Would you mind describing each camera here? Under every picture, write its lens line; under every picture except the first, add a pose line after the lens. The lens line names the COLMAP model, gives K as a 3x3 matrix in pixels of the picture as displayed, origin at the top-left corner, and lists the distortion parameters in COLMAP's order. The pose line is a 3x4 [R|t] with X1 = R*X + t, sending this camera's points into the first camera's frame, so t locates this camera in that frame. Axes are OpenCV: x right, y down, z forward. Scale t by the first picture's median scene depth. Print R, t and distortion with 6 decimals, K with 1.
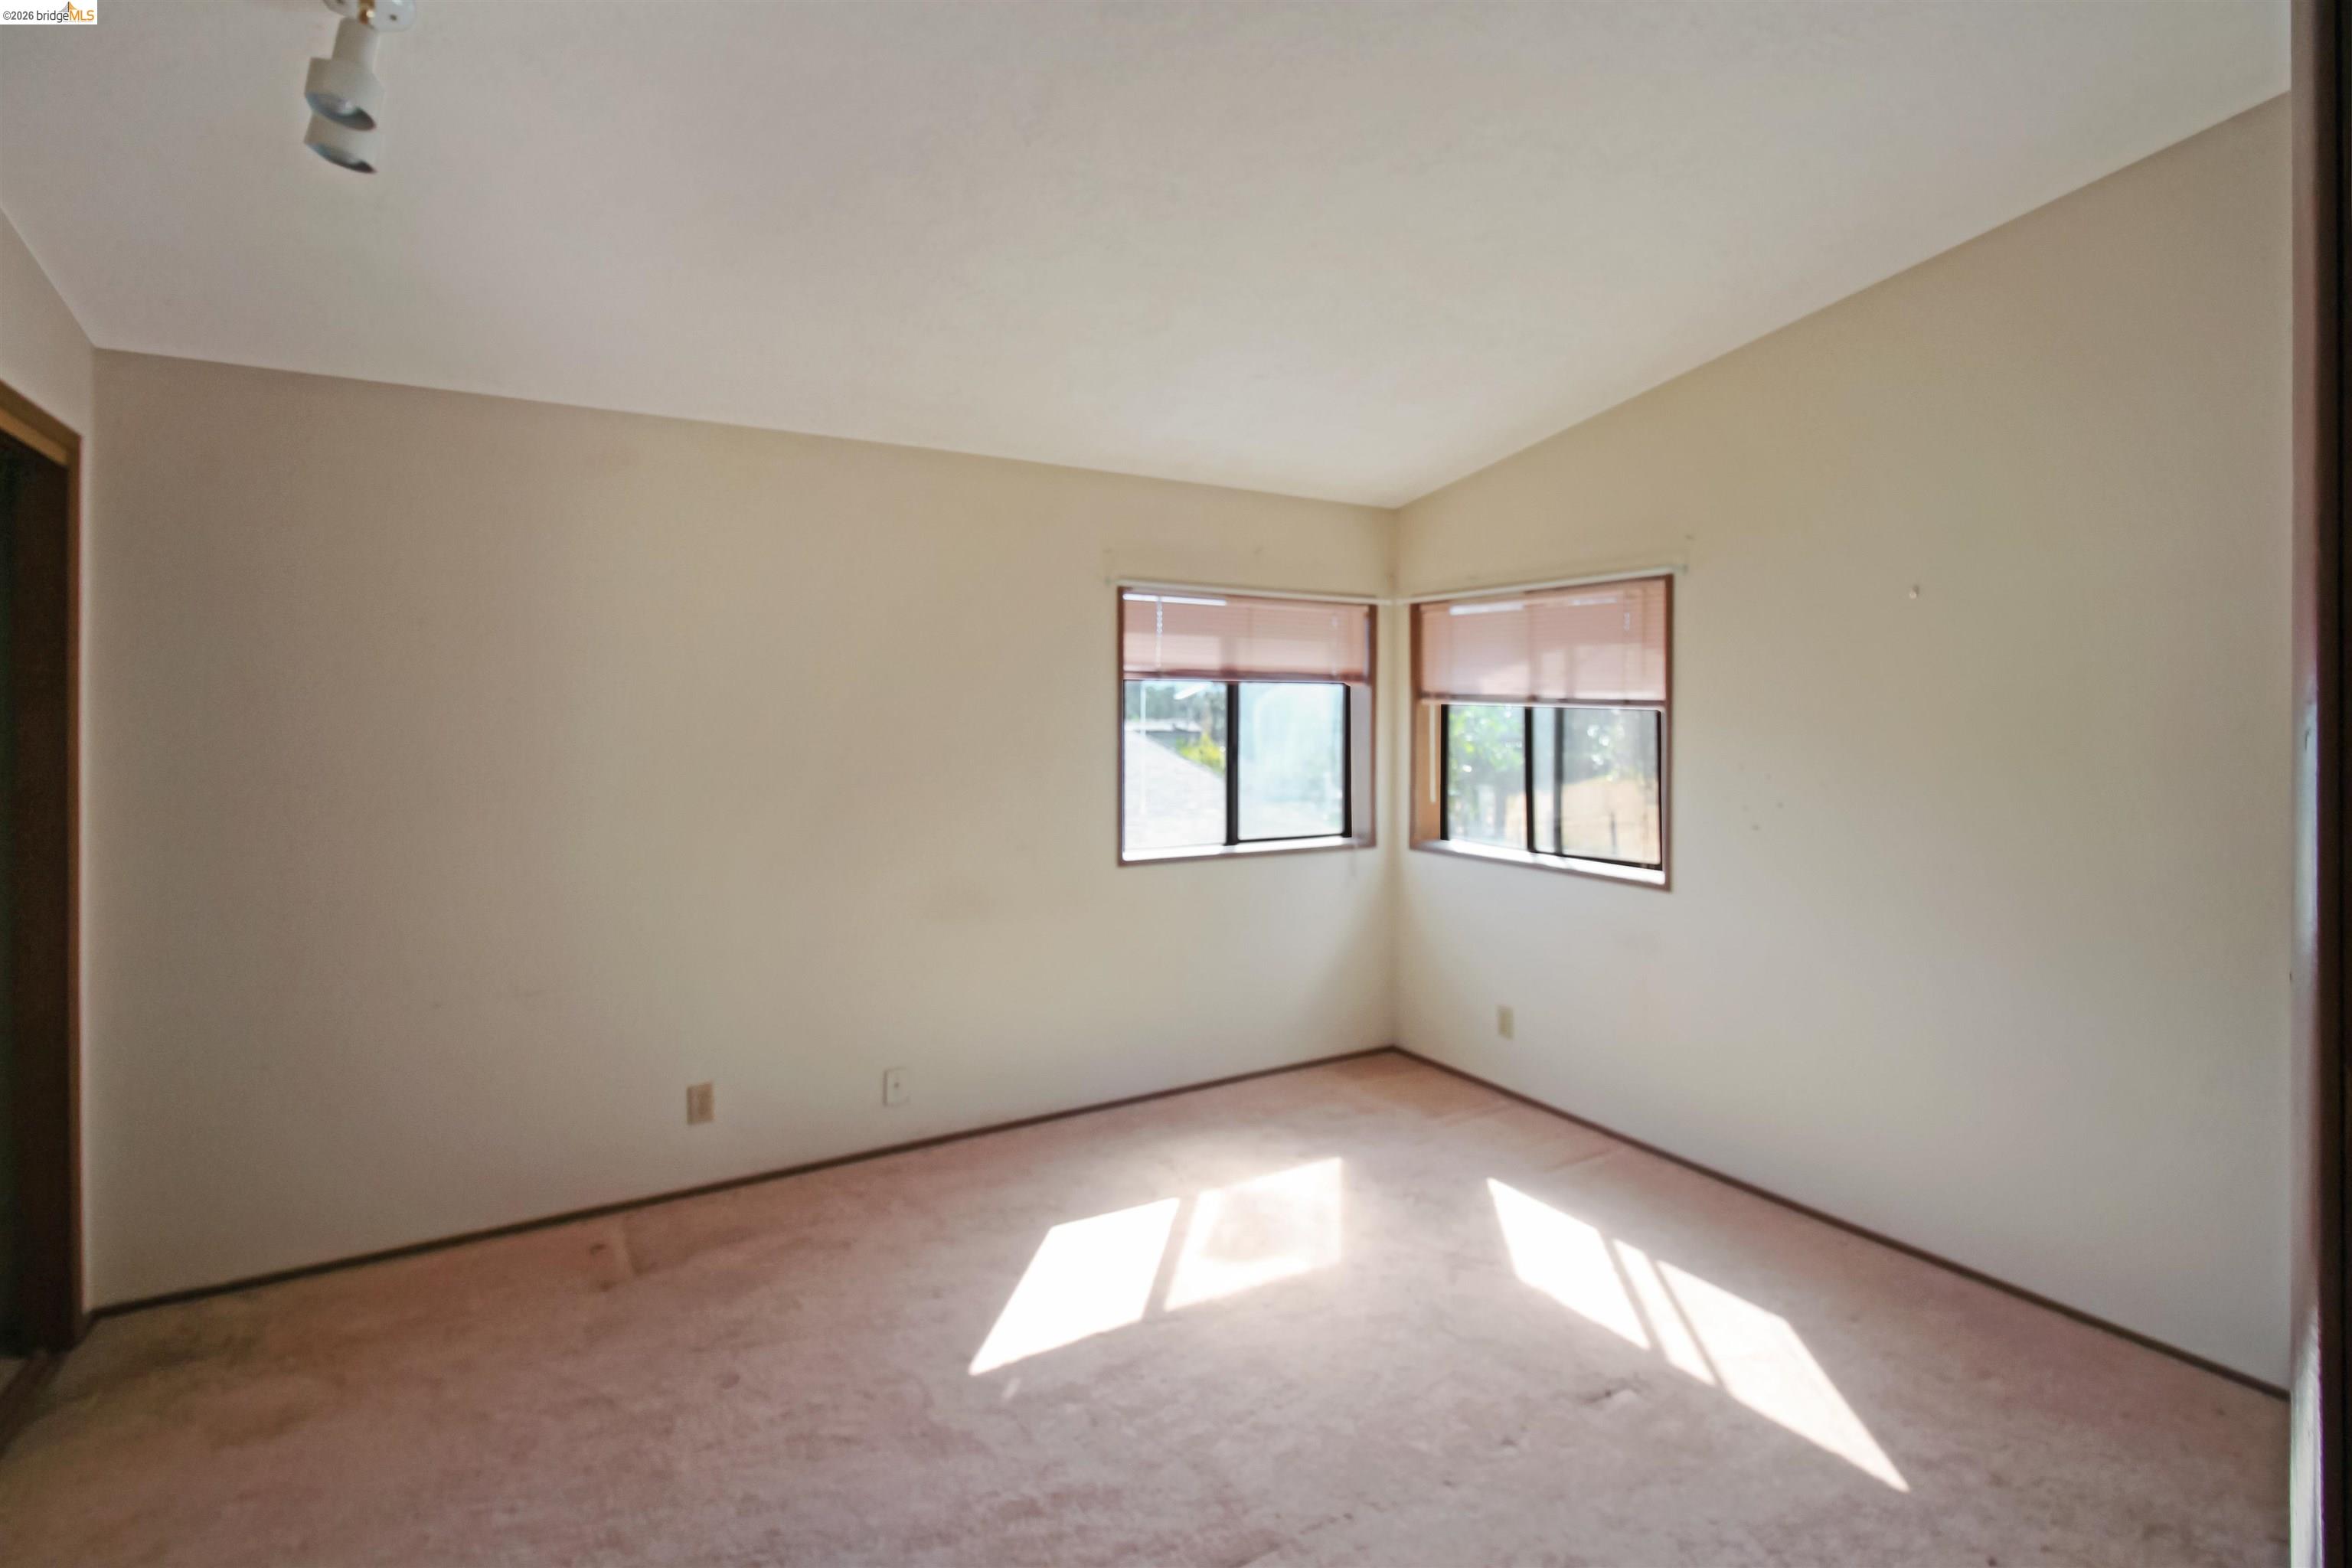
lens RADIAL K [[1126.1, 0, 1176.3], [0, 1126.1, 727.0], [0, 0, 1]] dist [0.001643, -0.010411]
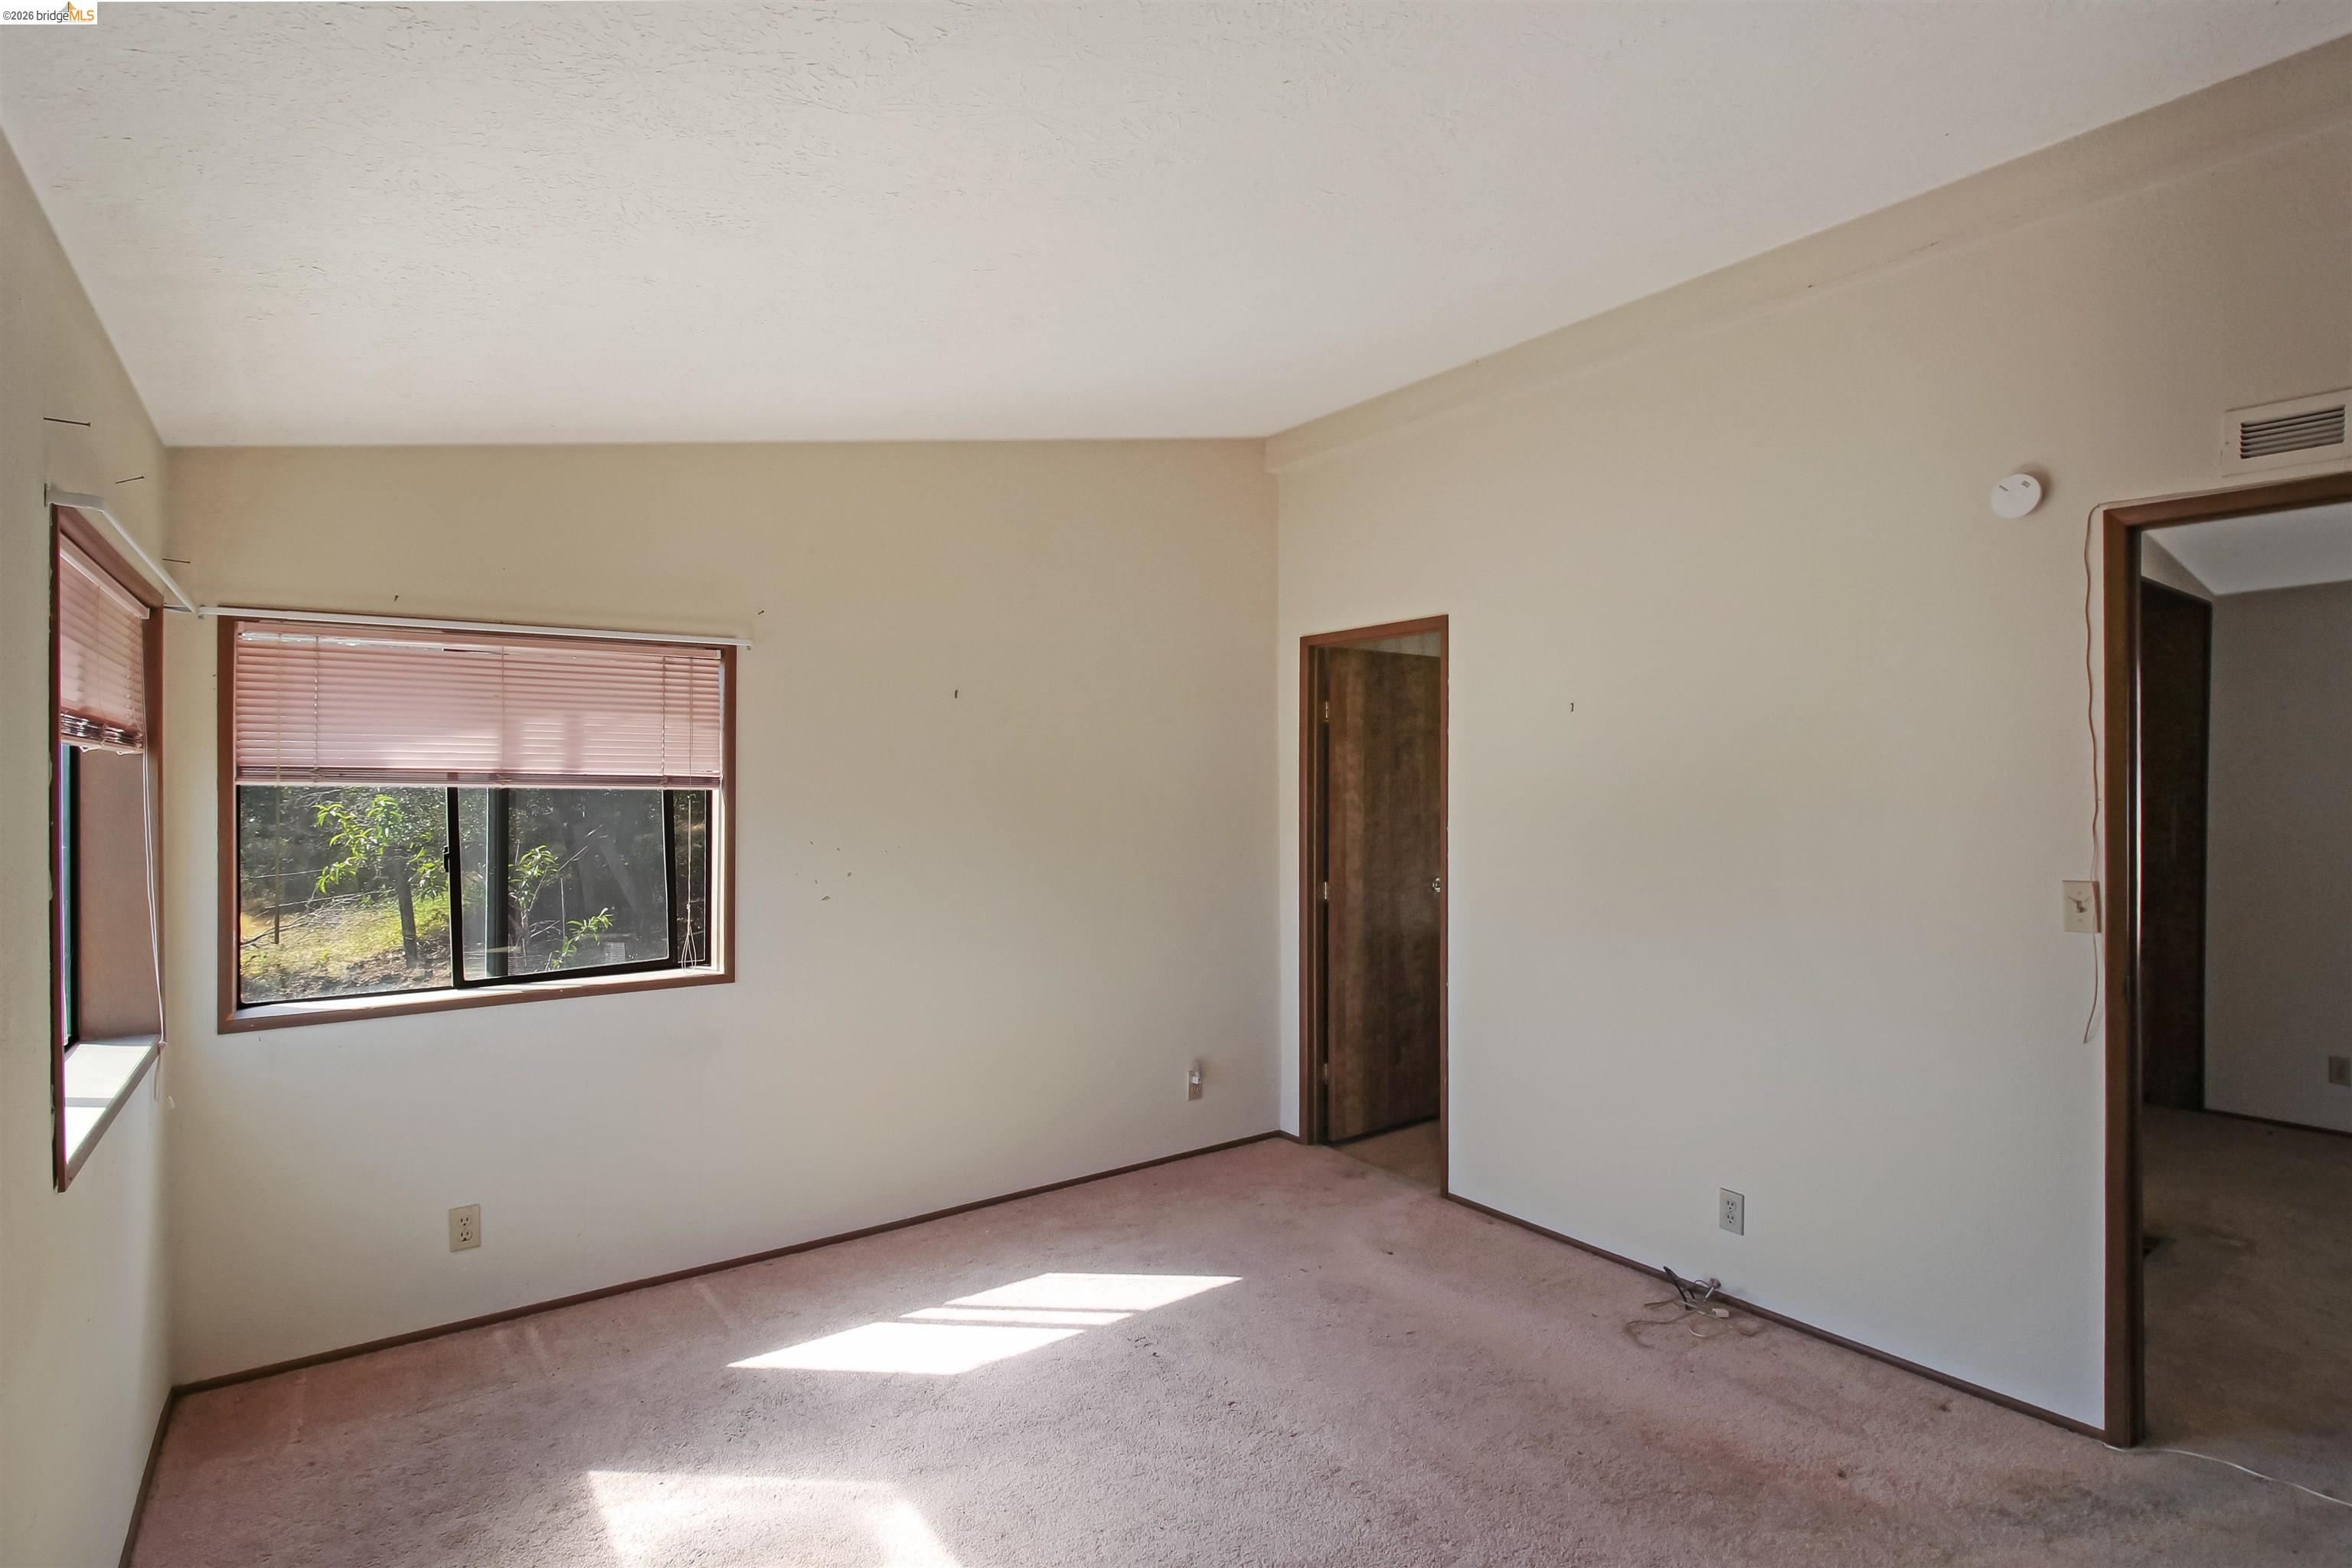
lens RADIAL K [[1146.2, 0, 1227.0], [0, 1146.2, 773.6], [0, 0, 1]] dist [0.002861, -0.029389]
pose [[-0.106591, -0.001901, 0.994301, -0.505289], [0.019328, 0.999805, 0.003983, -0.021921], [-0.994115, 0.019642, -0.106534, 0.621215]]
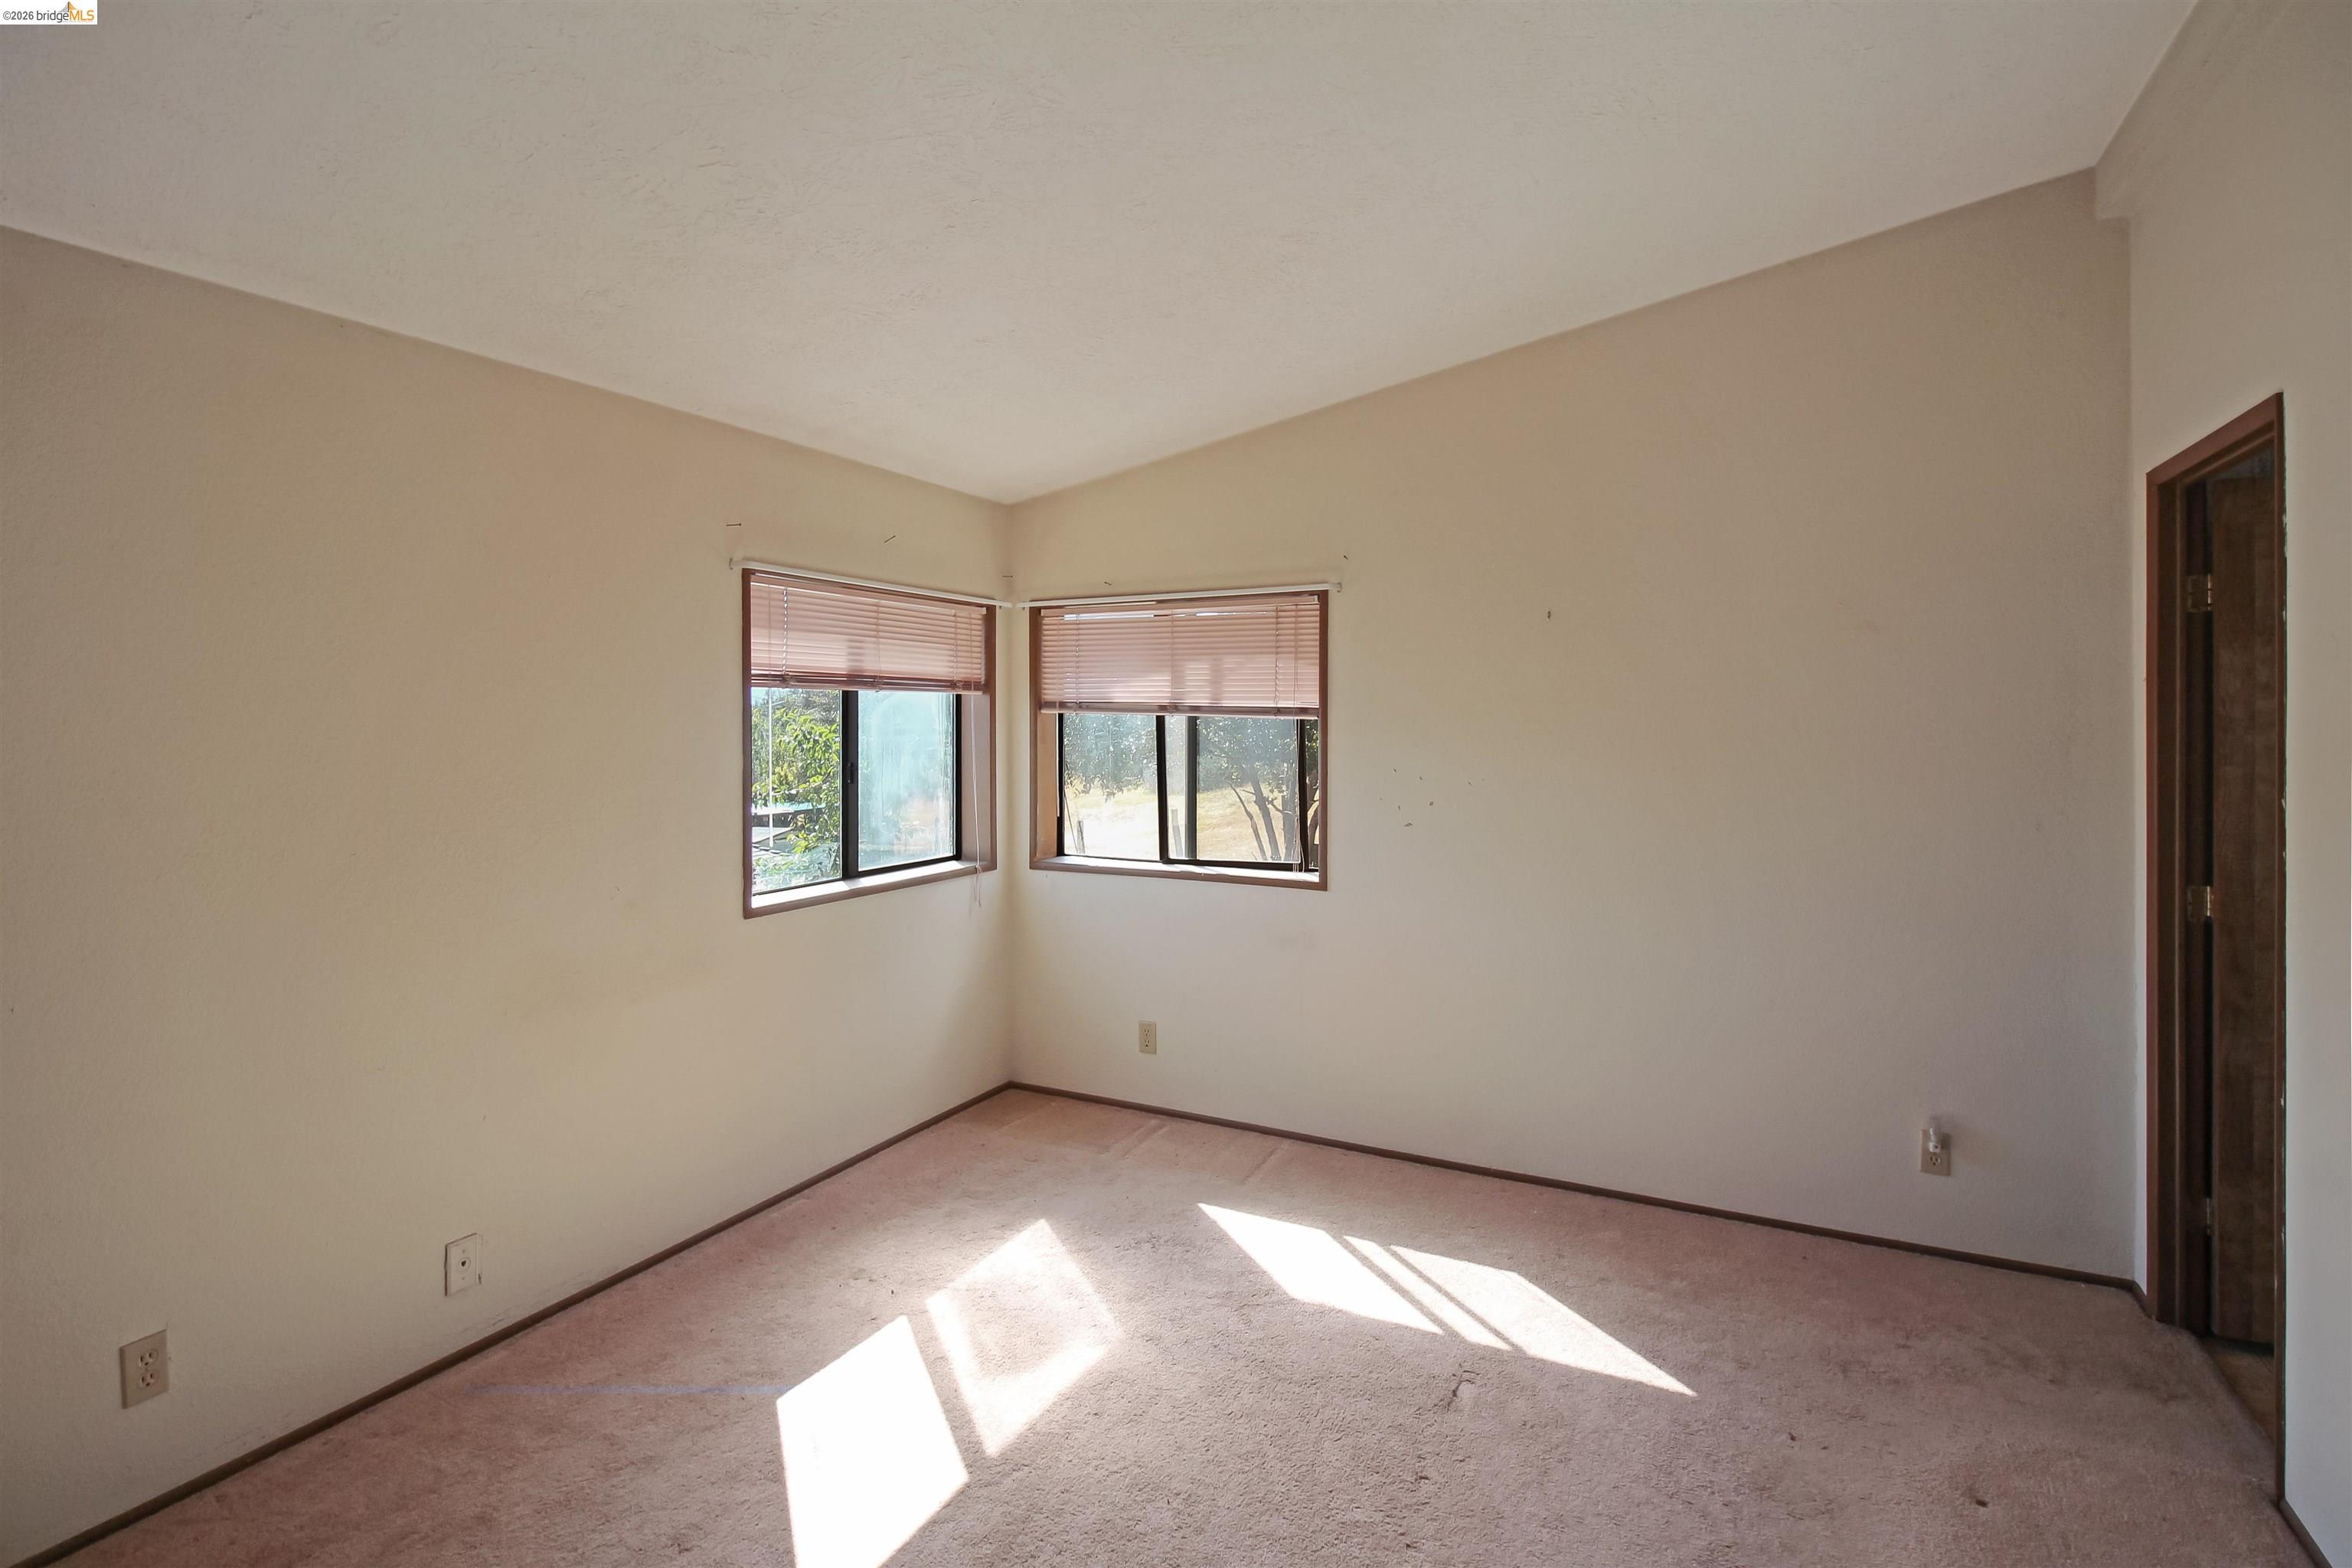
lens RADIAL K [[1137.3, 0, 1180.0], [0, 1137.3, 710.3], [0, 0, 1]] dist [-0.005828, -0.011418]
pose [[0.849530, -0.003840, 0.527526, -0.216049], [0.014561, 0.999763, -0.016172, -0.006931], [-0.527339, 0.021420, 0.849385, 0.146584]]
